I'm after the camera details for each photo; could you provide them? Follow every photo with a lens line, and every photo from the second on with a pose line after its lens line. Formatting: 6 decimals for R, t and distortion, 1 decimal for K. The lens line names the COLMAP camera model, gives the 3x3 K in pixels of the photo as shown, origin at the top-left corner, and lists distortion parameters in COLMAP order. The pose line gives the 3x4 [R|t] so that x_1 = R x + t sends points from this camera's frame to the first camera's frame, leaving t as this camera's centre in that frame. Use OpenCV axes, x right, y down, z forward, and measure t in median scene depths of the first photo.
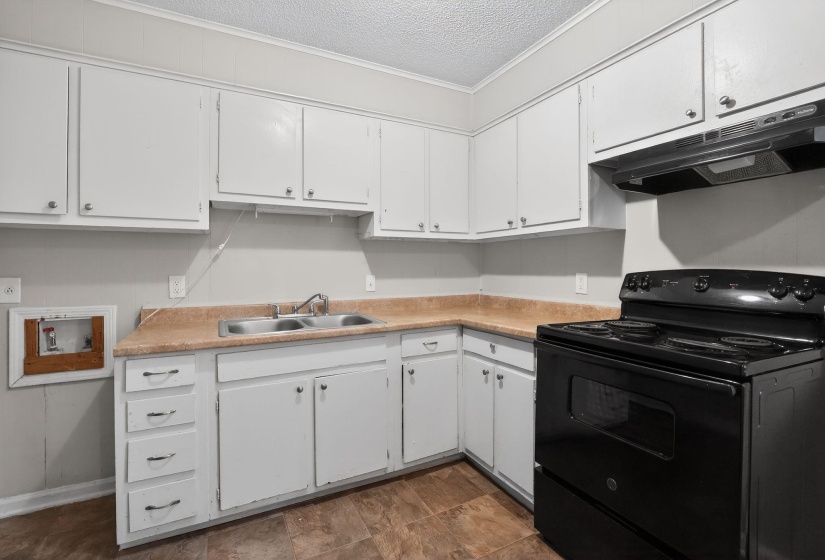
lens RADIAL K [[376.8, 0, 412.1], [0, 376.8, 265.2], [0, 0, 1]] dist [-0.021261, 0.003429]
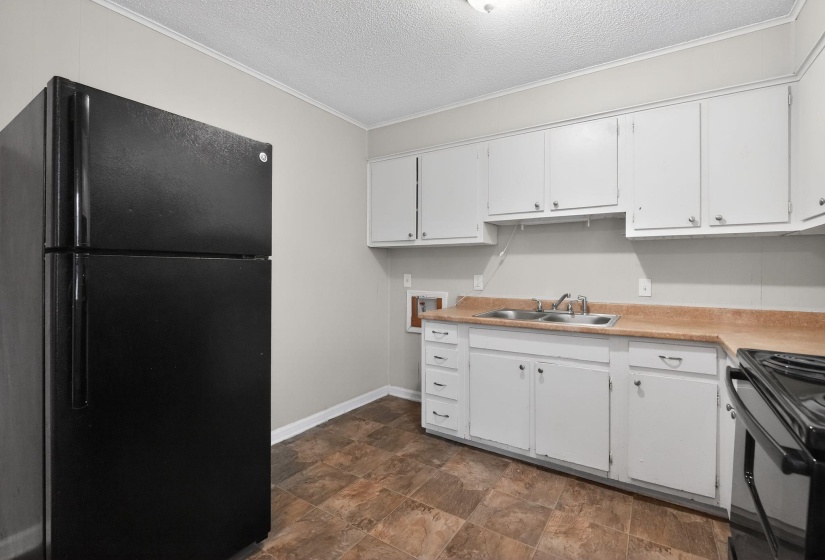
lens RADIAL K [[376.8, 0, 407.9], [0, 376.8, 269.3], [0, 0, 1]] dist [-0.021261, 0.003429]
pose [[0.478892, 0.003748, -0.877866, 0.570284], [-0.004035, 0.999990, 0.002068, 0.005076], [0.877865, 0.002552, 0.478902, 0.066257]]
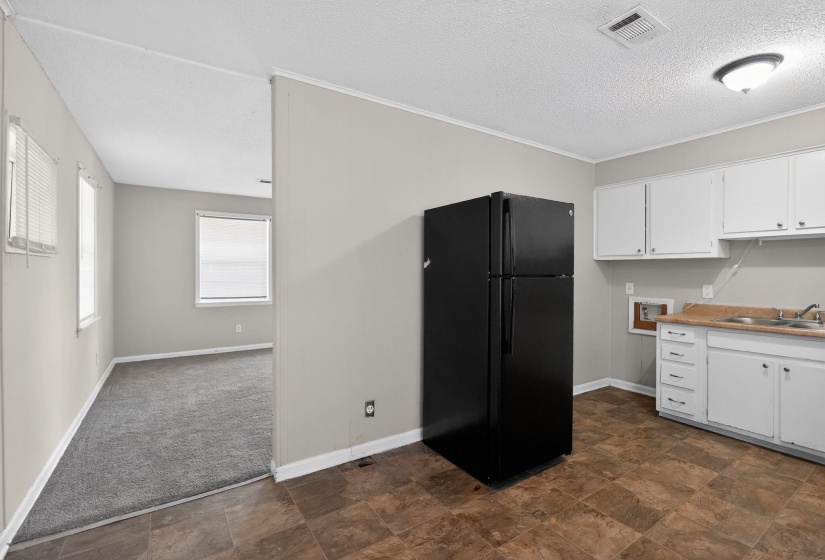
lens RADIAL K [[376.8, 0, 410.1], [0, 376.8, 273.6], [0, 0, 1]] dist [-0.021261, 0.003429]
pose [[0.099409, 0.008961, -0.995006, 0.928899], [-0.000645, 0.999960, 0.008941, -0.037204], [0.995046, -0.000247, 0.099411, -0.487711]]
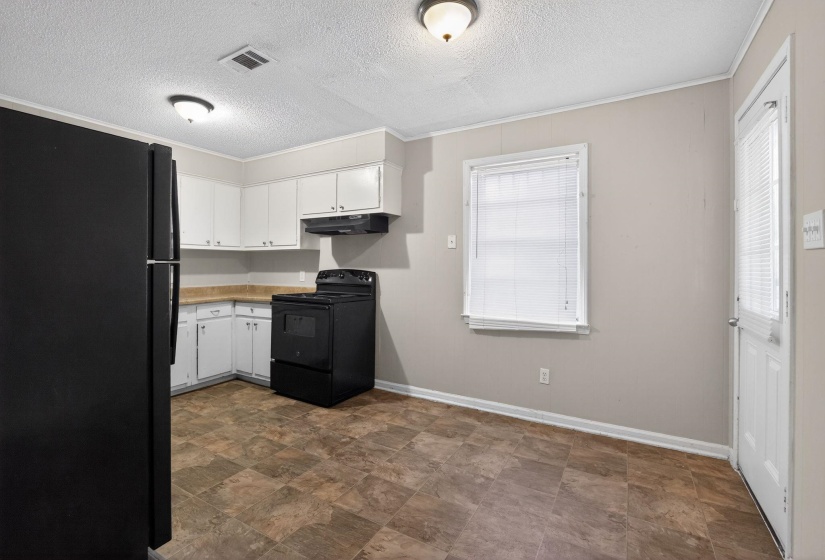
lens RADIAL K [[376.8, 0, 413.7], [0, 376.8, 263.2], [0, 0, 1]] dist [-0.021261, 0.003429]
pose [[0.843883, 0.008715, 0.536456, -0.120089], [-0.007553, 0.999962, -0.004363, -0.016508], [-0.536474, -0.000370, 0.843917, -1.080411]]
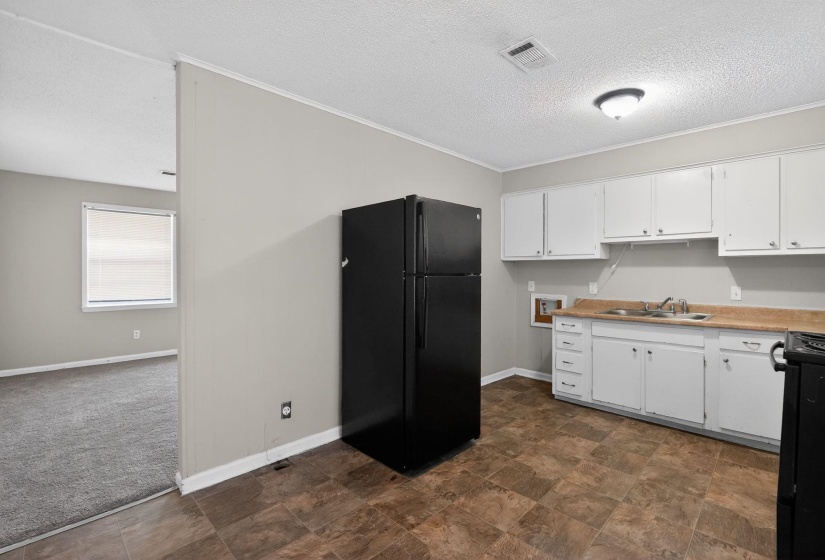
lens RADIAL K [[376.8, 0, 410.5], [0, 376.8, 272.6], [0, 0, 1]] dist [-0.021261, 0.003429]
pose [[0.301086, 0.006082, -0.953578, 0.967361], [-0.000341, 0.999980, 0.006270, -0.033858], [0.953597, -0.001563, 0.301082, -0.477519]]
